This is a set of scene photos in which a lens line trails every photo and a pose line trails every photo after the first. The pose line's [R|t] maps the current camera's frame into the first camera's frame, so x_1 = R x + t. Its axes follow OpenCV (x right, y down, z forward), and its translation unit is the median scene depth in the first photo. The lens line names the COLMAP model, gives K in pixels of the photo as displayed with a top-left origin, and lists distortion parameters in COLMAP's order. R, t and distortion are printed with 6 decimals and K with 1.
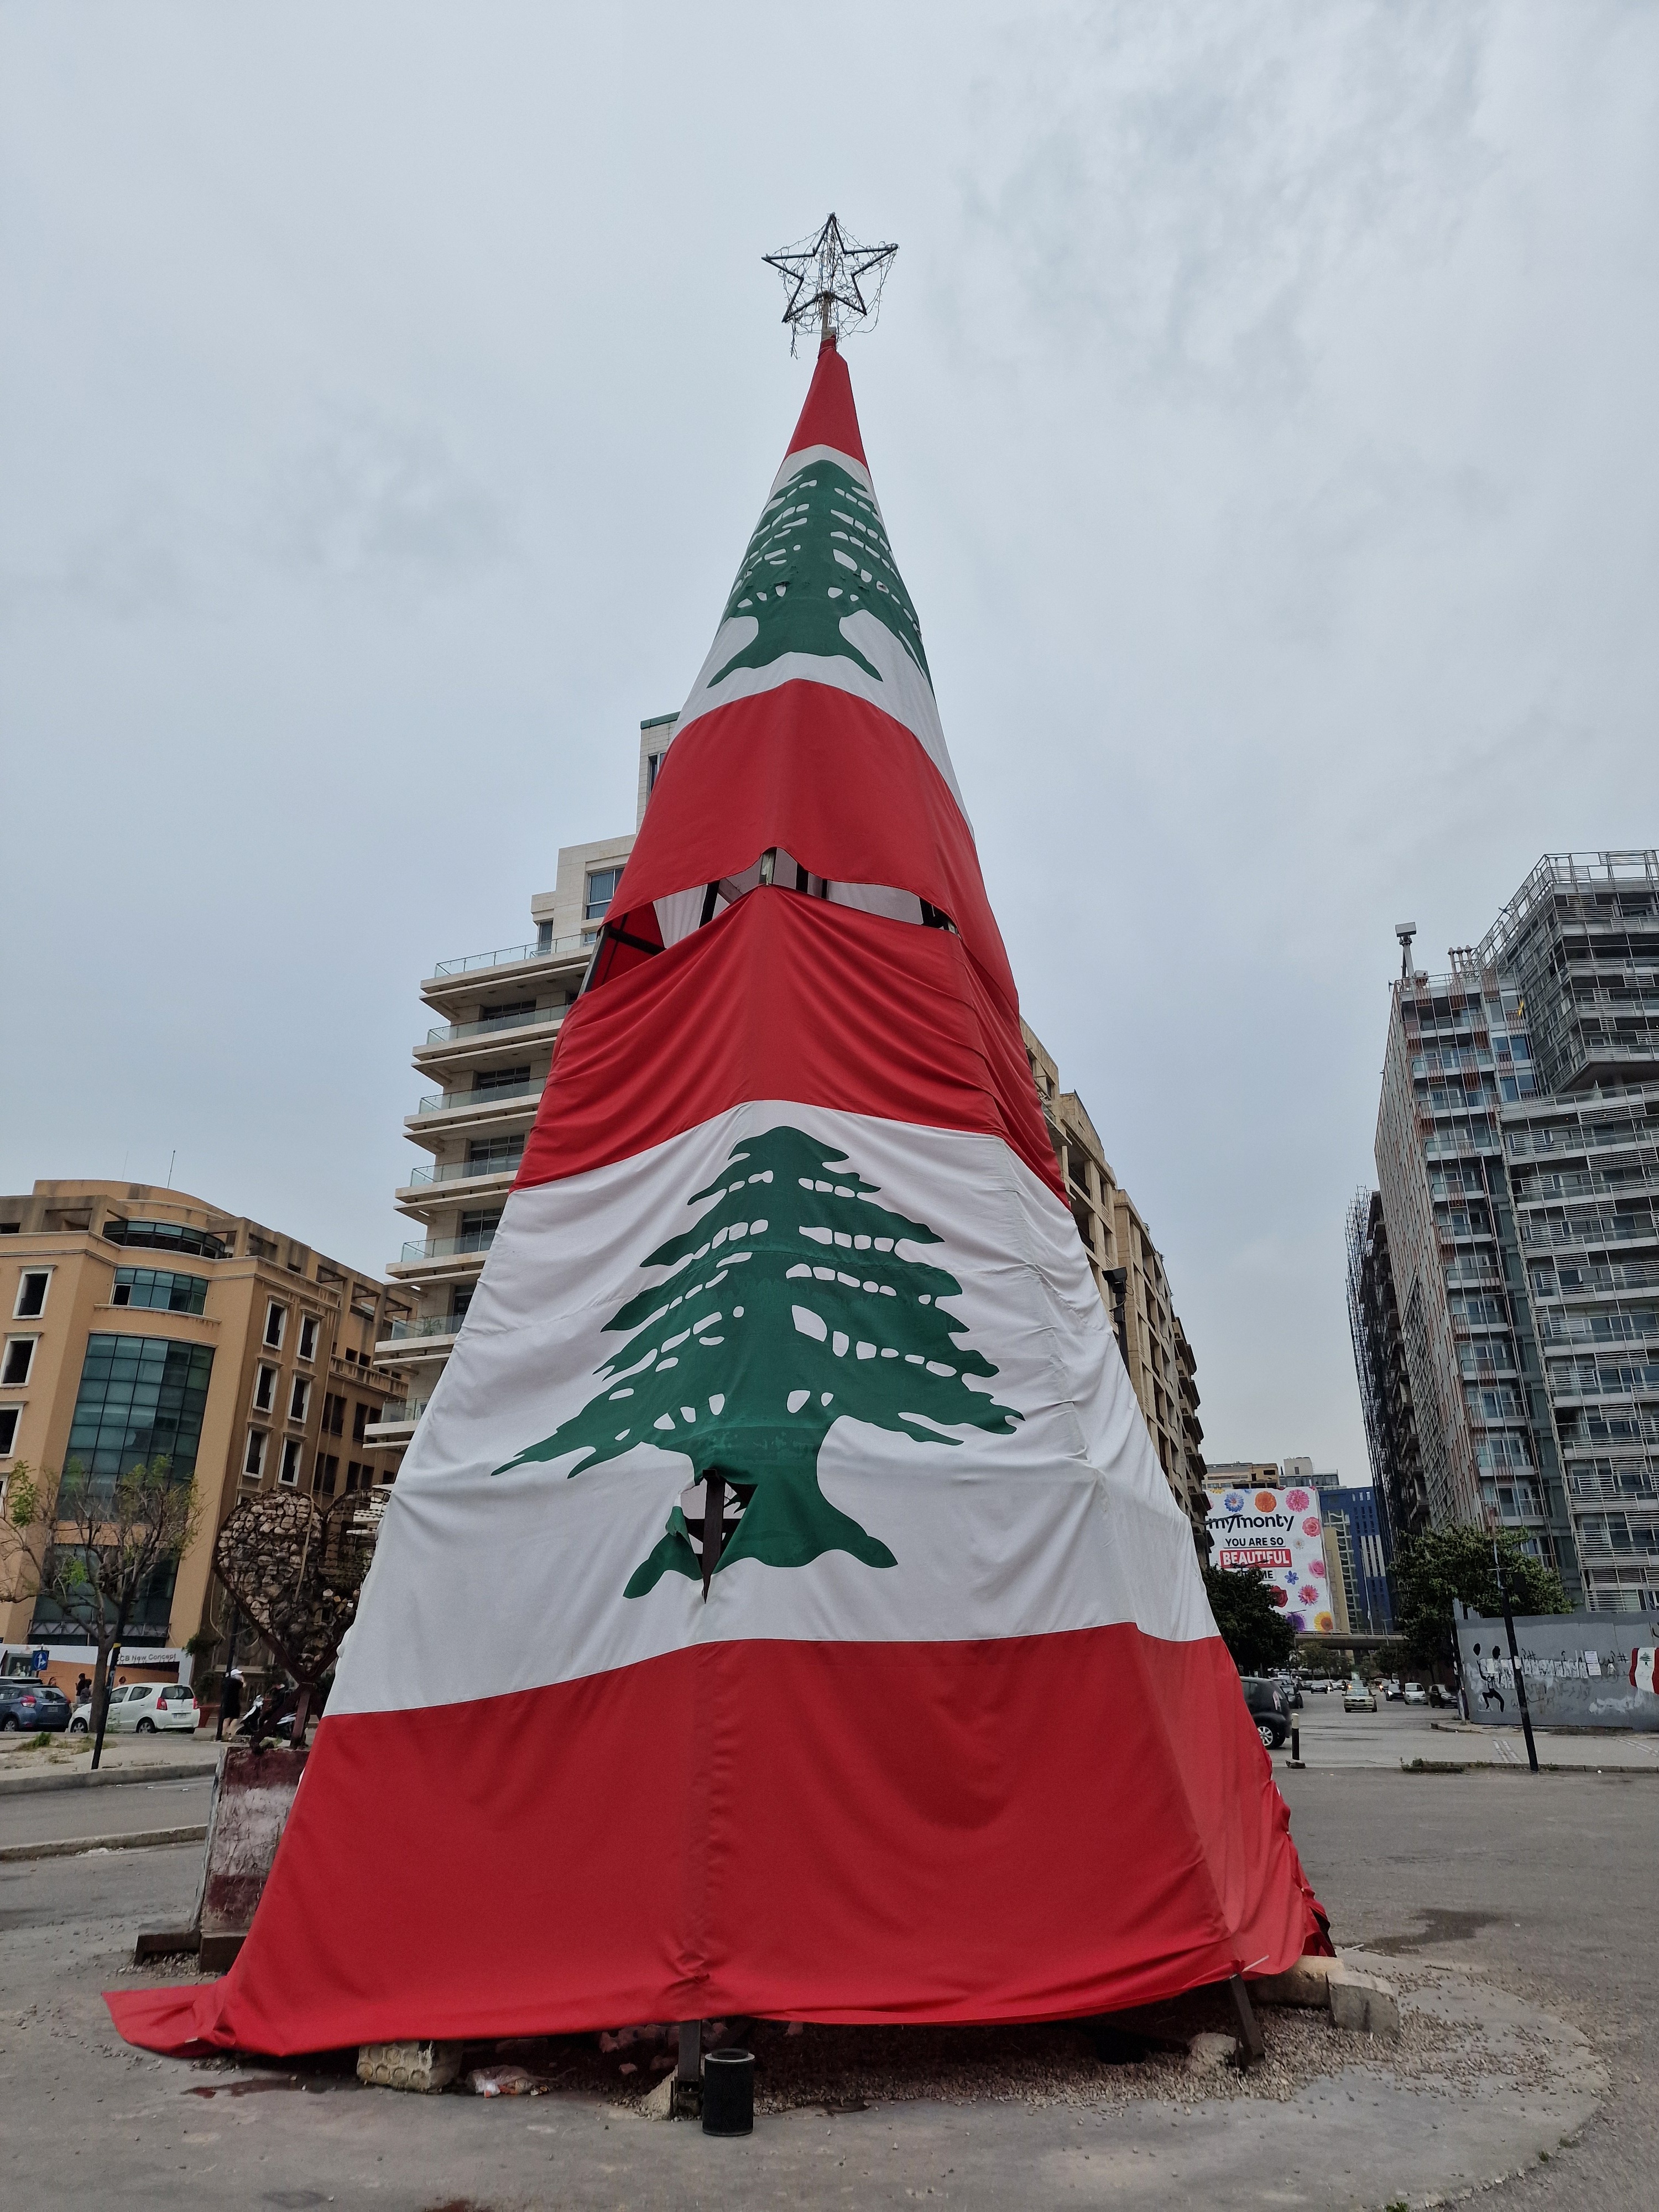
lens RADIAL K [[1472.2, 0, 820.2], [0, 1472.2, 1111.5], [0, 0, 1]] dist [0.061080, -0.052817]
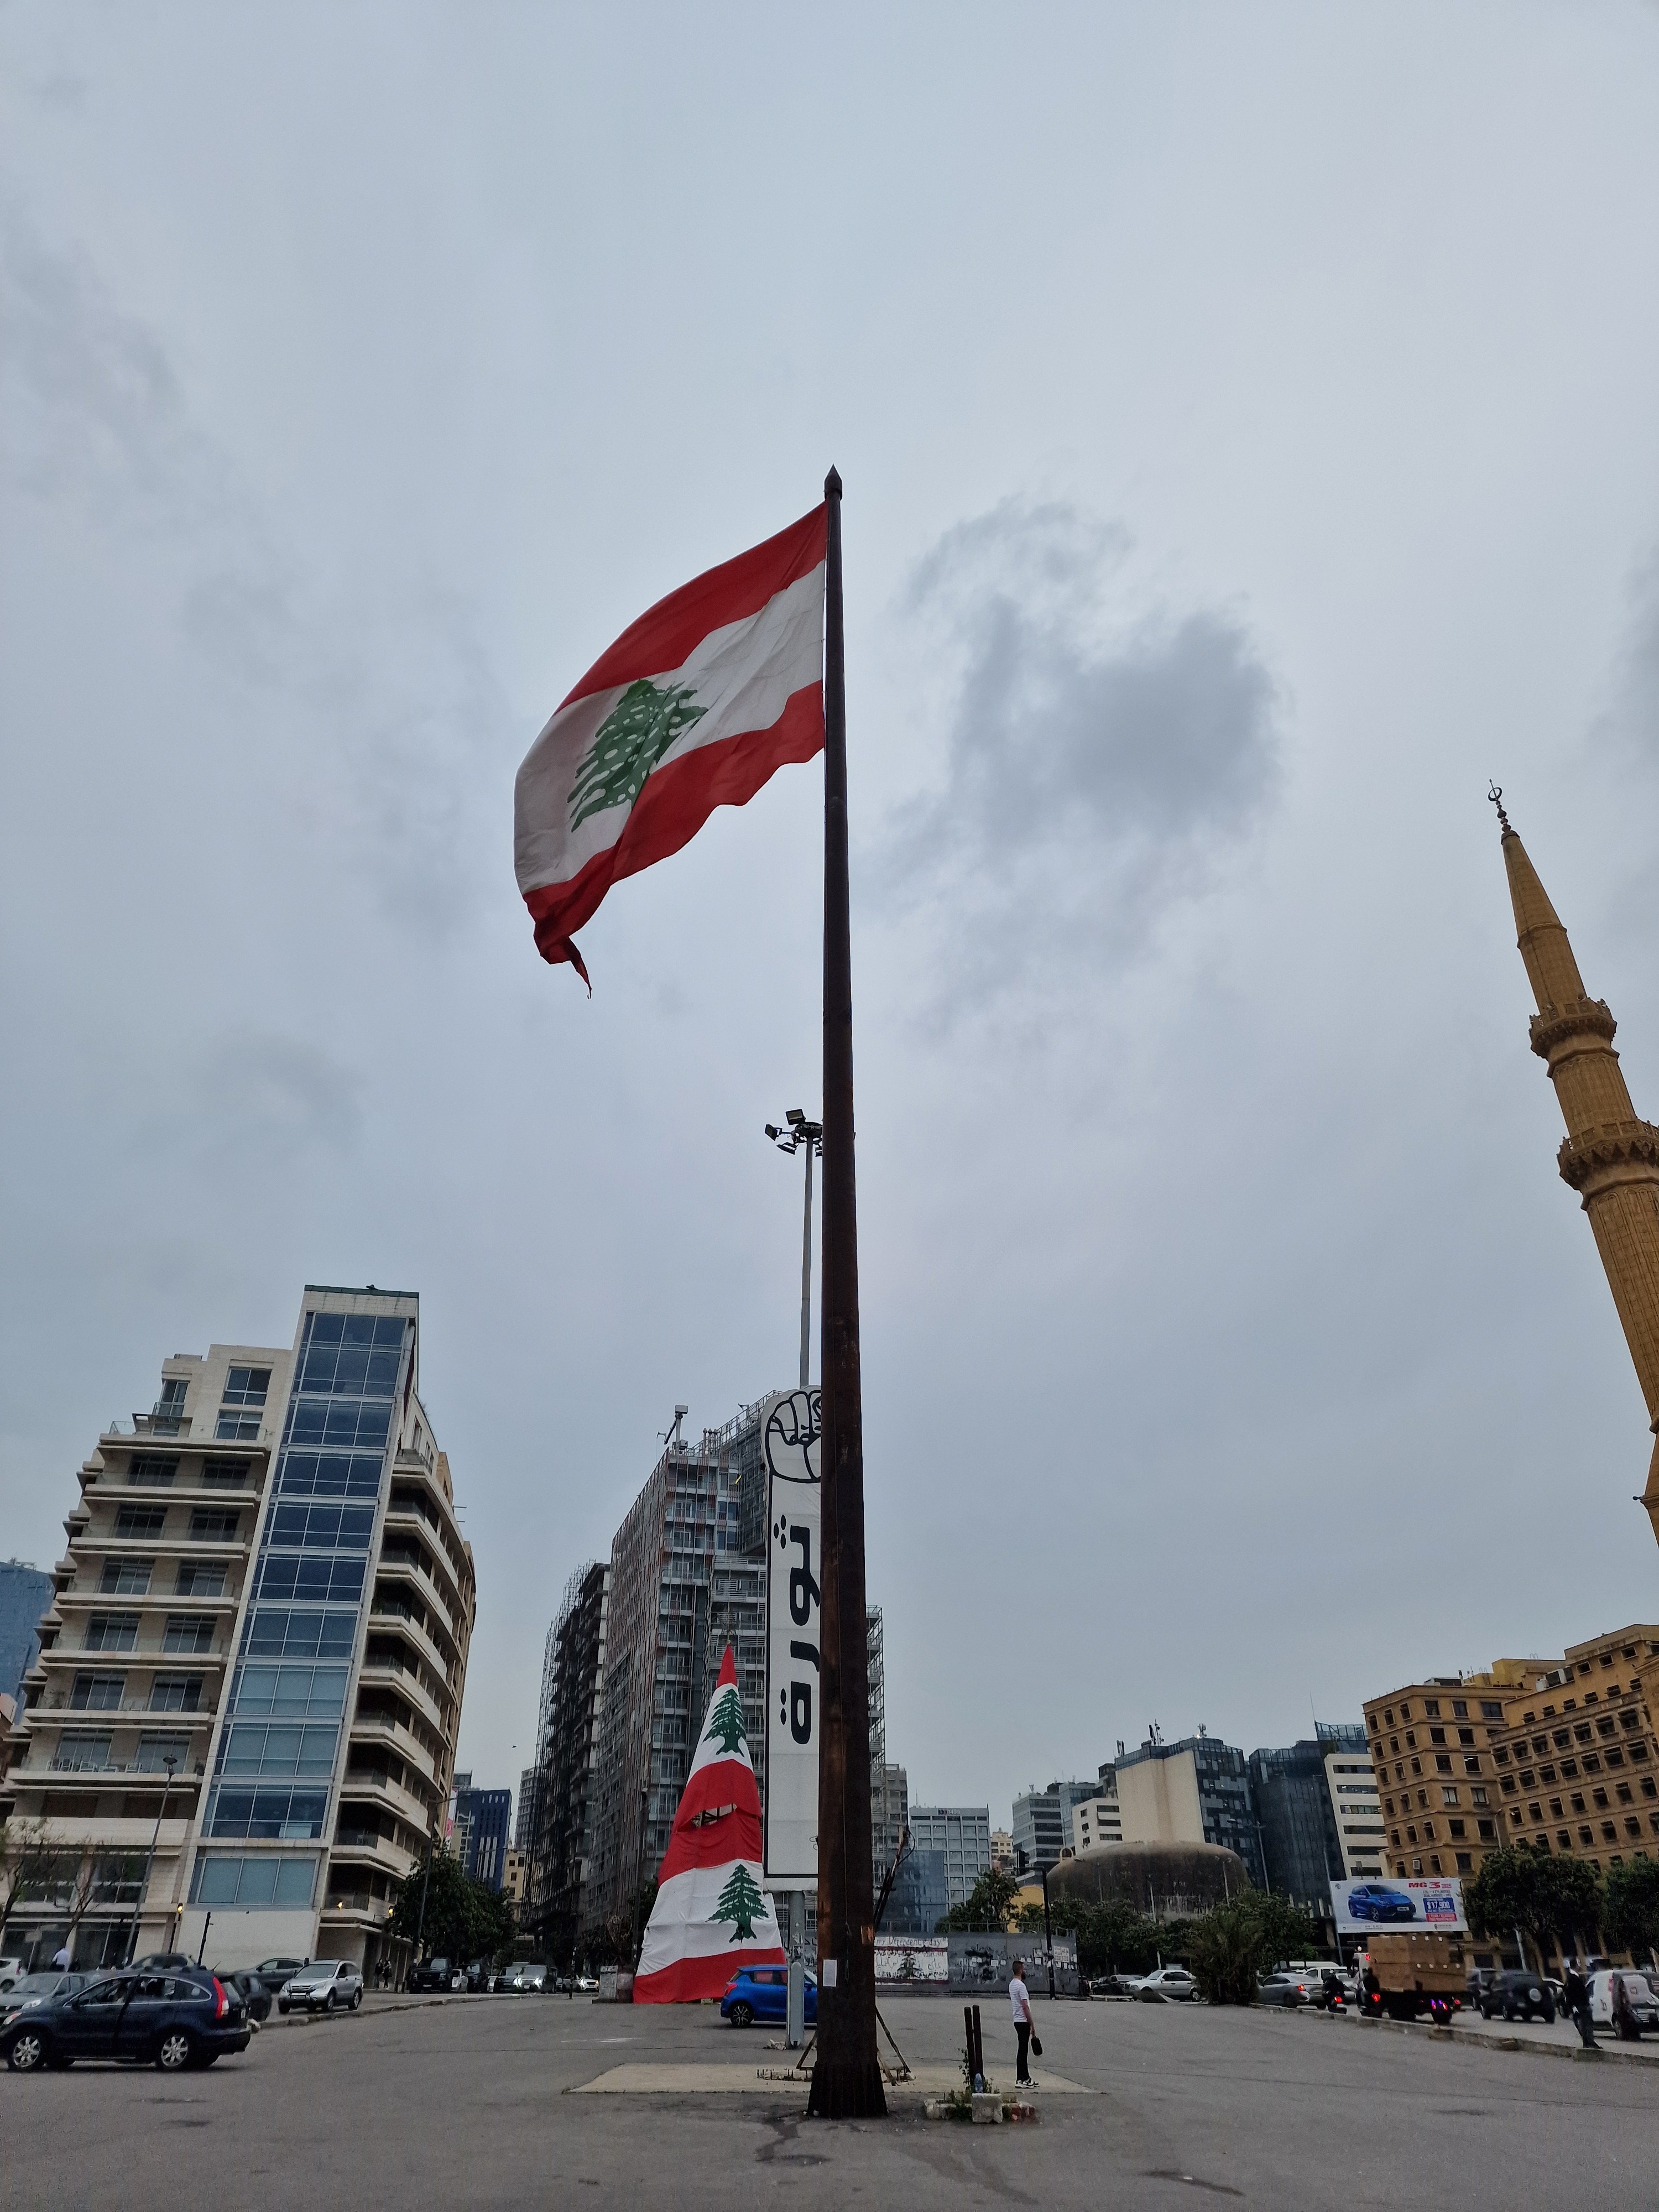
lens RADIAL K [[1472.2, 0, 820.2], [0, 1472.2, 1111.5], [0, 0, 1]] dist [0.061080, -0.052817]
pose [[0.840286, 0.281575, 0.463287, -0.273707], [-0.202722, 0.955747, -0.213193, -0.135428], [-0.502815, 0.085225, 0.860183, -0.379947]]
